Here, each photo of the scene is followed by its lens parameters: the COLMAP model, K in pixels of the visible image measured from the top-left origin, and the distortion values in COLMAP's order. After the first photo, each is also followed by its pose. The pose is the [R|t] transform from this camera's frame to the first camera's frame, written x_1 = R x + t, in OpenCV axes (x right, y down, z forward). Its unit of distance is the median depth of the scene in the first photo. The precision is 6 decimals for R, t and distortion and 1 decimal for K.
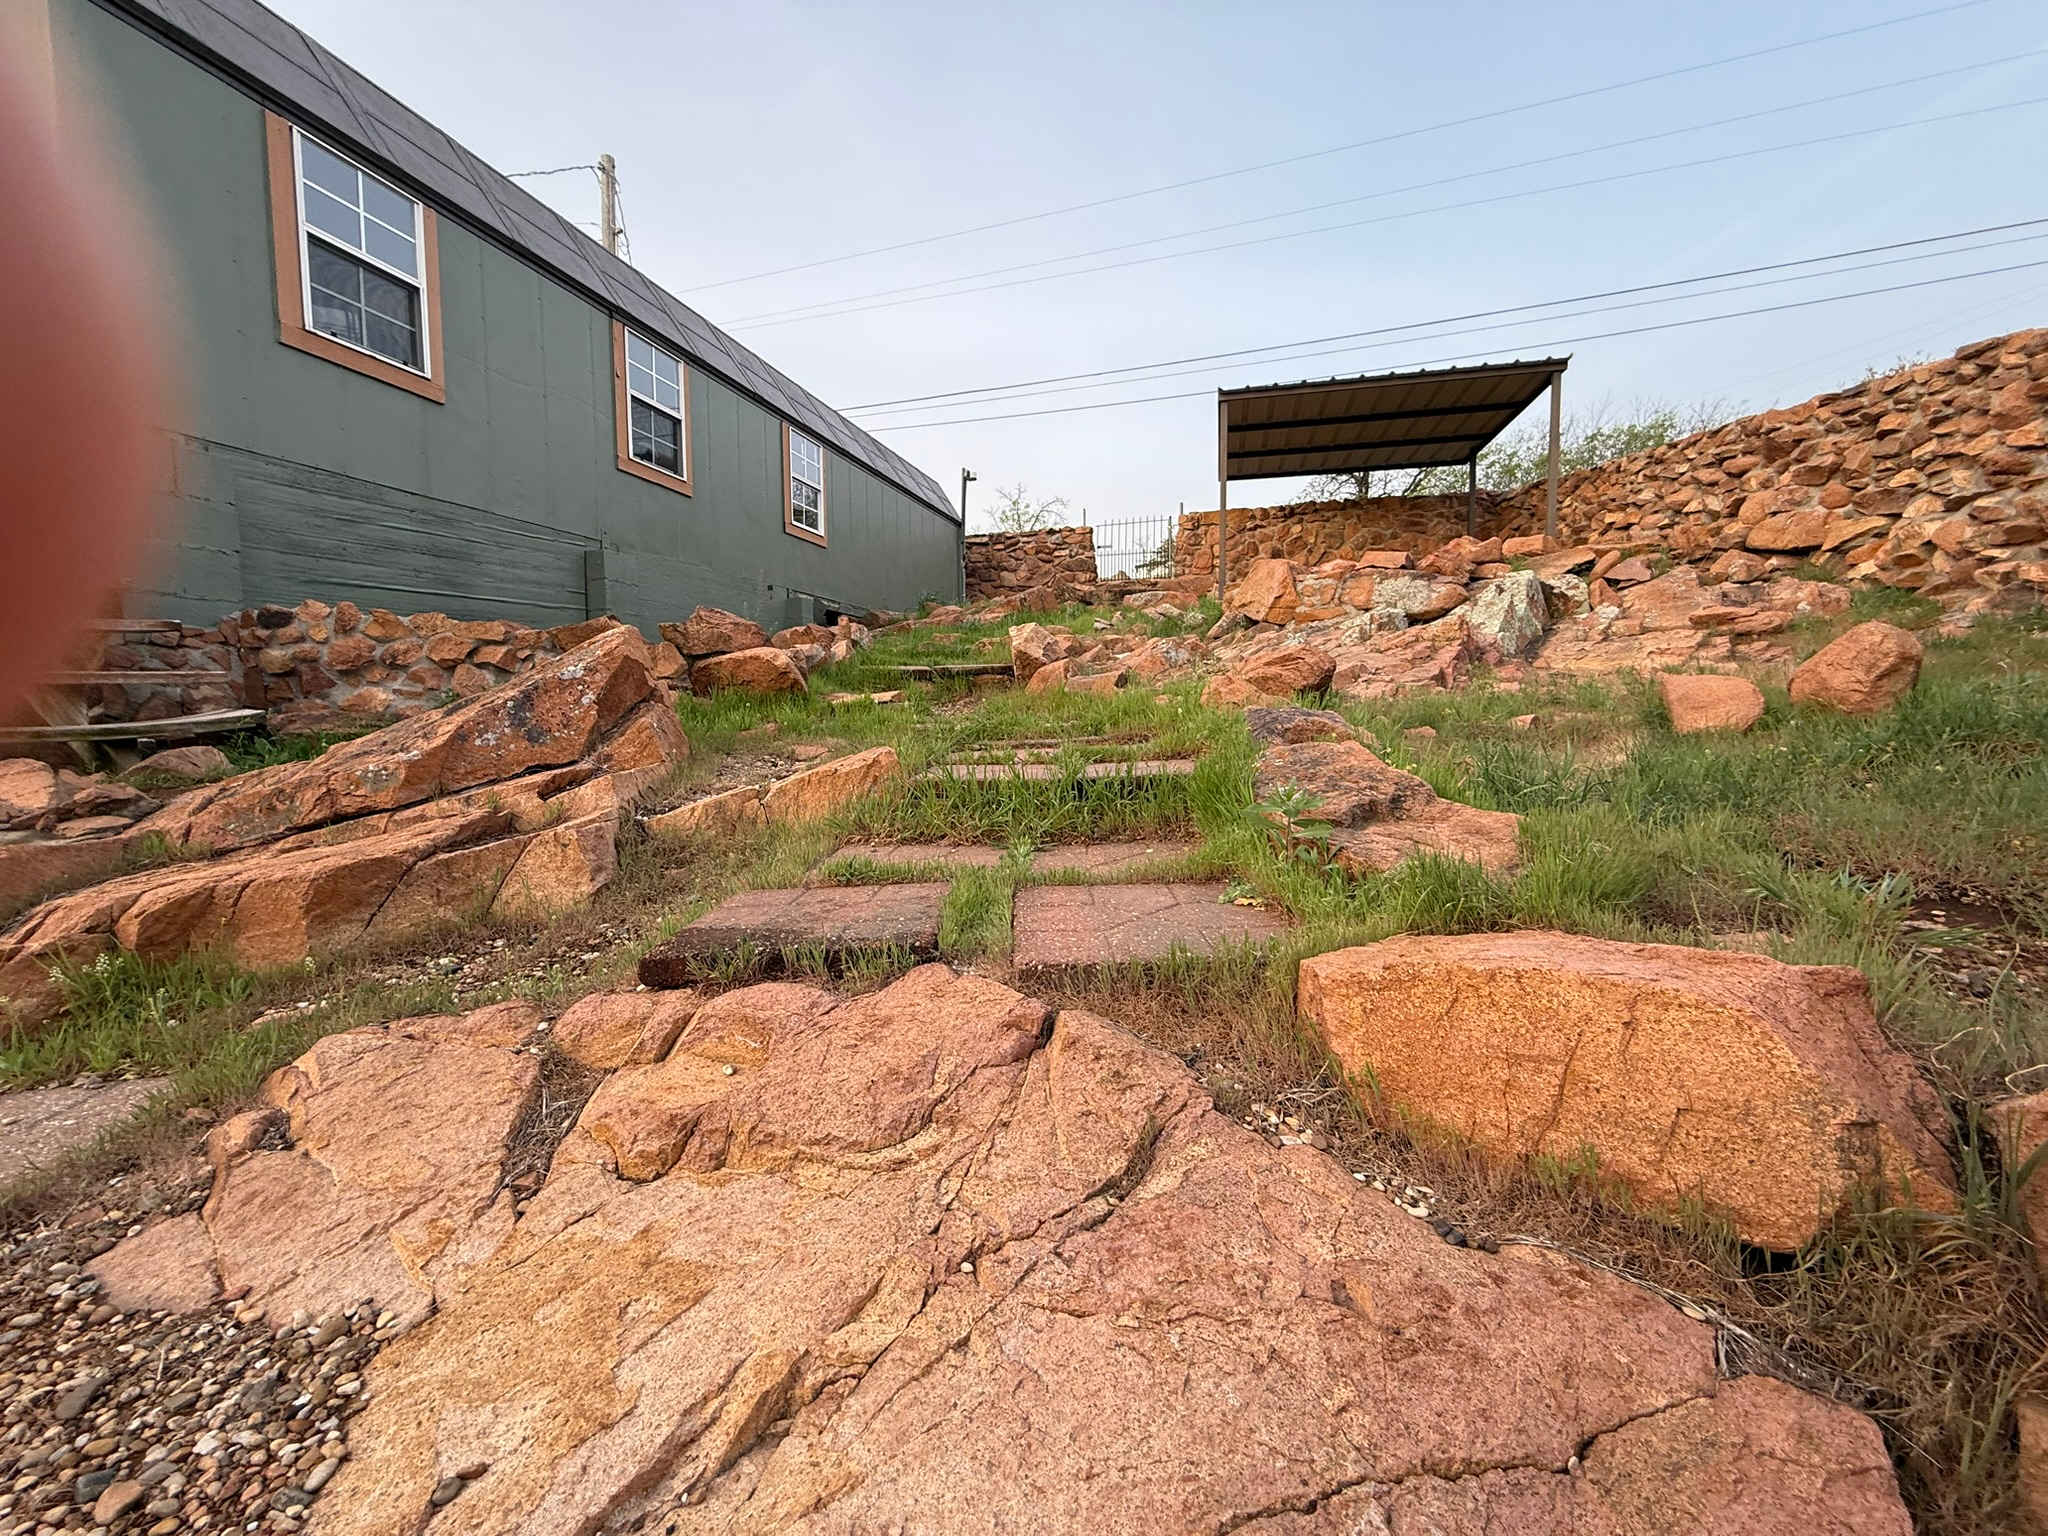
lens RADIAL K [[811.1, 0, 1010.4], [0, 811.1, 759.1], [0, 0, 1]] dist [-0.000411, 0.000244]
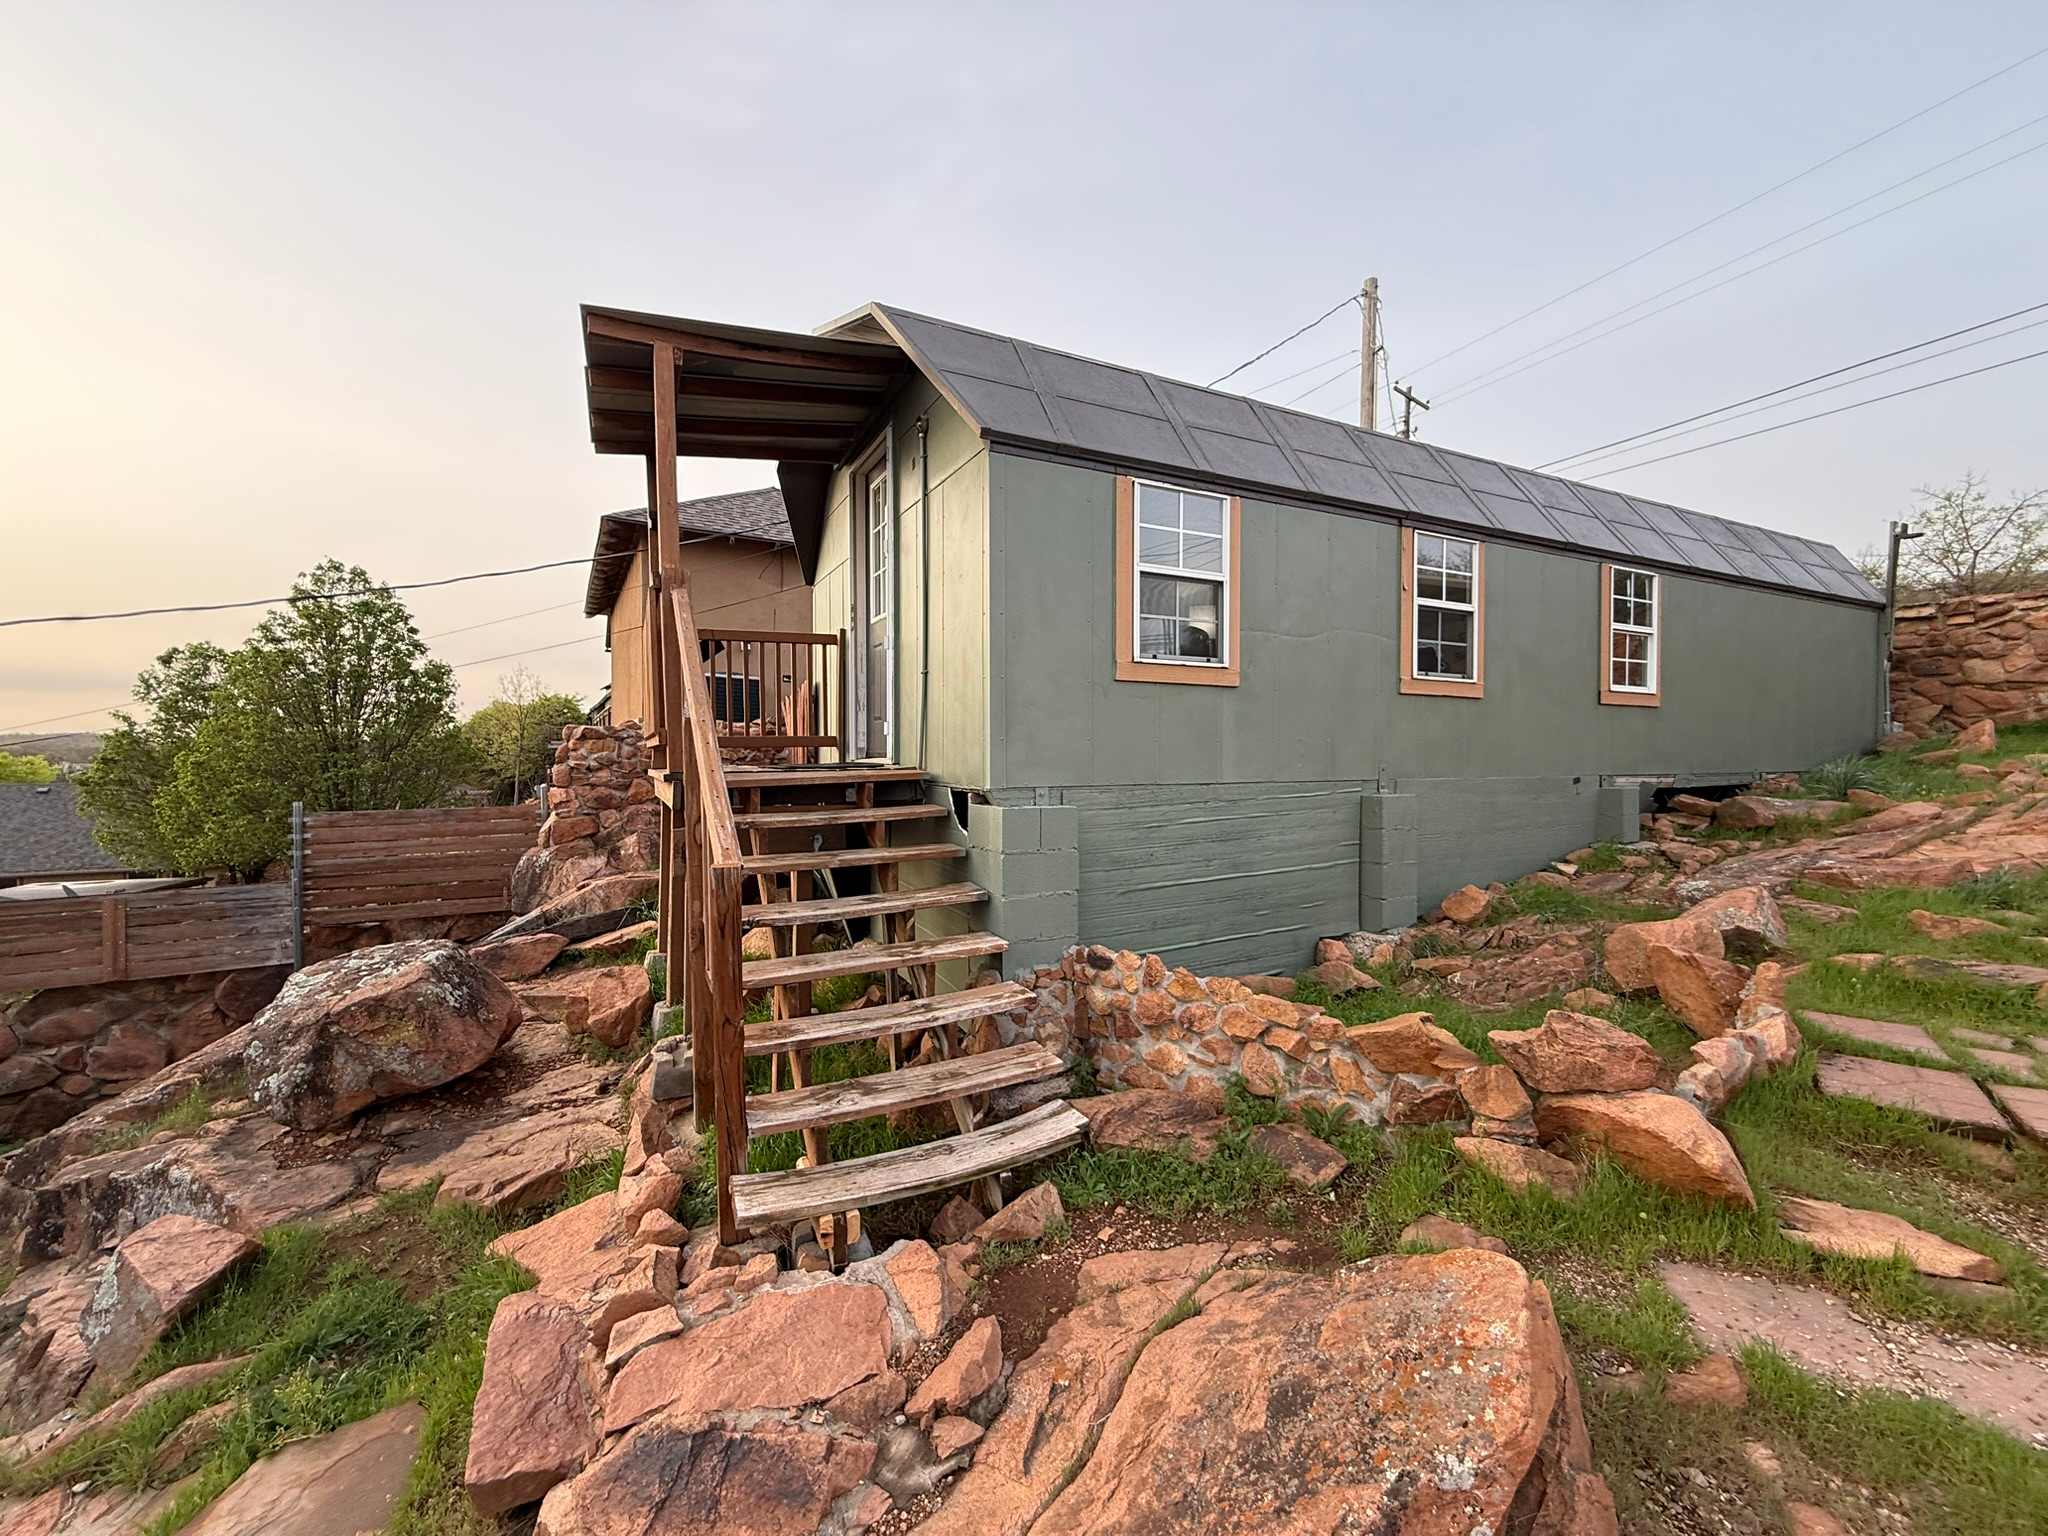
lens RADIAL K [[811.1, 0, 1020.3], [0, 811.1, 763.8], [0, 0, 1]] dist [-0.000411, 0.000244]
pose [[0.679994, 0.016609, -0.733030, -0.189512], [-0.054793, 0.998099, -0.028214, -0.371604], [0.731168, 0.059350, 0.679611, 0.174084]]
